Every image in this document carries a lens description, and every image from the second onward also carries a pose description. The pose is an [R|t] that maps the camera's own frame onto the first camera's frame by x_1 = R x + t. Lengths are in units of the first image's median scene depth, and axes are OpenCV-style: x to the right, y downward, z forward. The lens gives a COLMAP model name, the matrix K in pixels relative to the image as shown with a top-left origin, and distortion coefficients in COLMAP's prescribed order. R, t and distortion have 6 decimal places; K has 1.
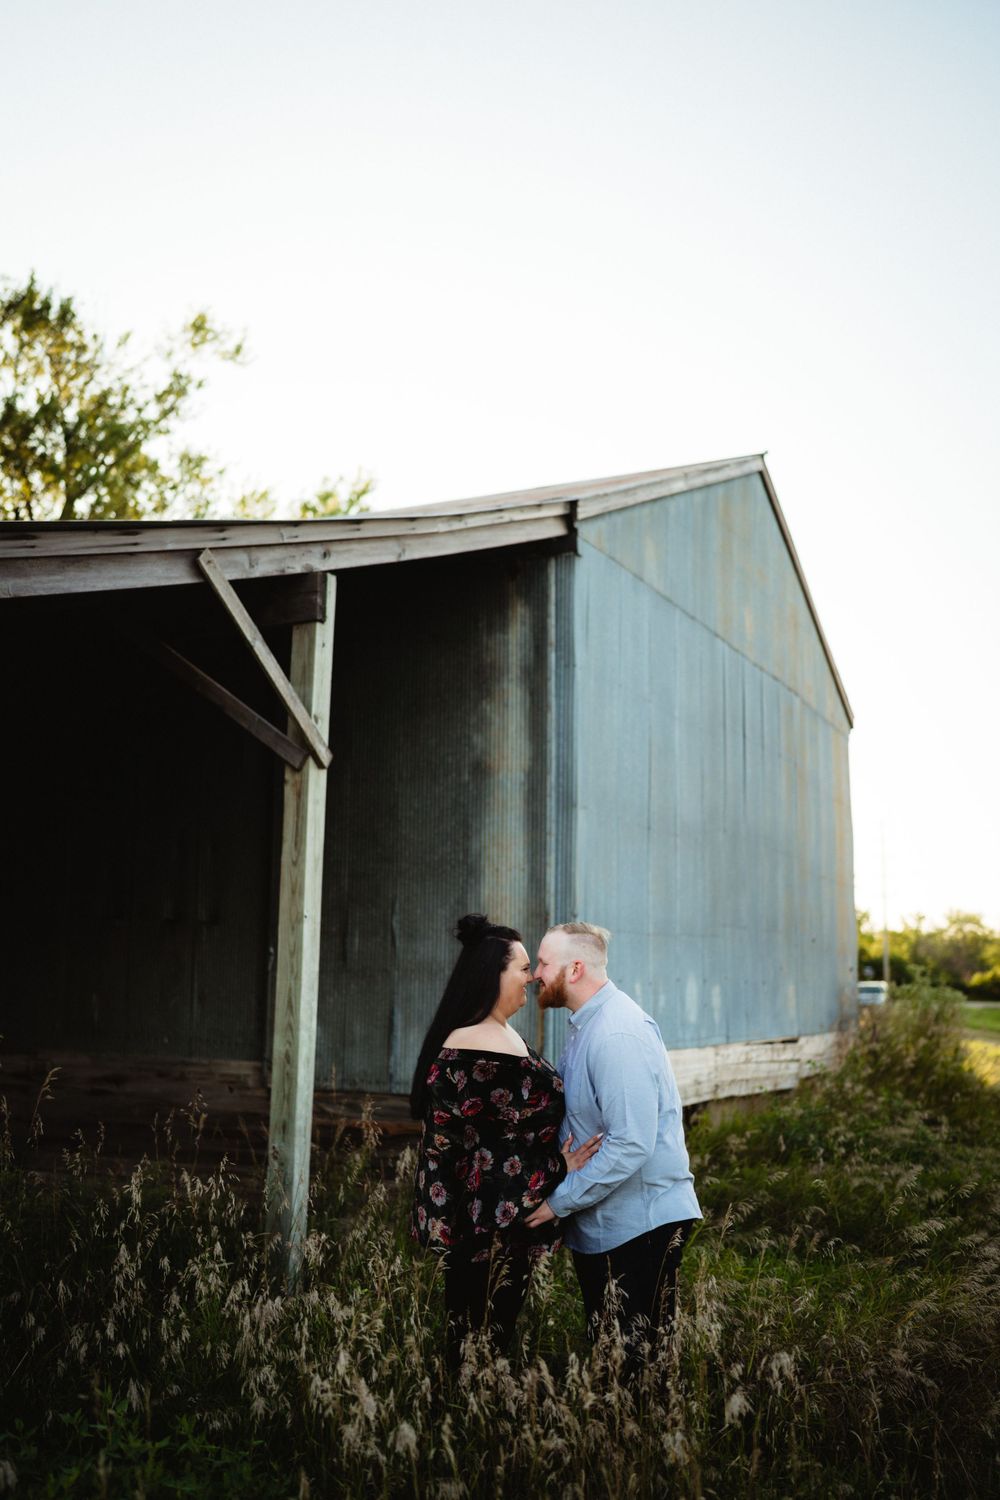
lens RADIAL K [[1448.1, 0, 500.0], [0, 1448.1, 750.0], [0, 0, 1]] dist [-0.065897, 0.174591]
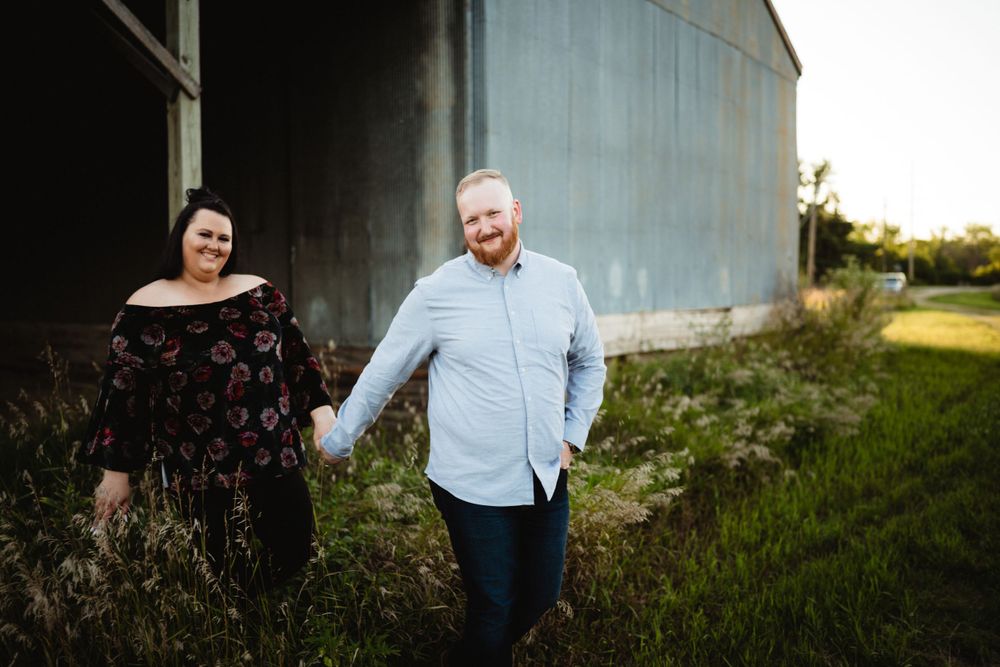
lens RADIAL K [[965.4, 0, 500.0], [0, 965.4, 333.5], [0, 0, 1]] dist [-0.065897, 0.174591]
pose [[0.986634, -0.011877, -0.162516, 0.167350], [0.045749, 0.977417, 0.206308, 0.031245], [0.156396, -0.210986, 0.964897, 0.102107]]
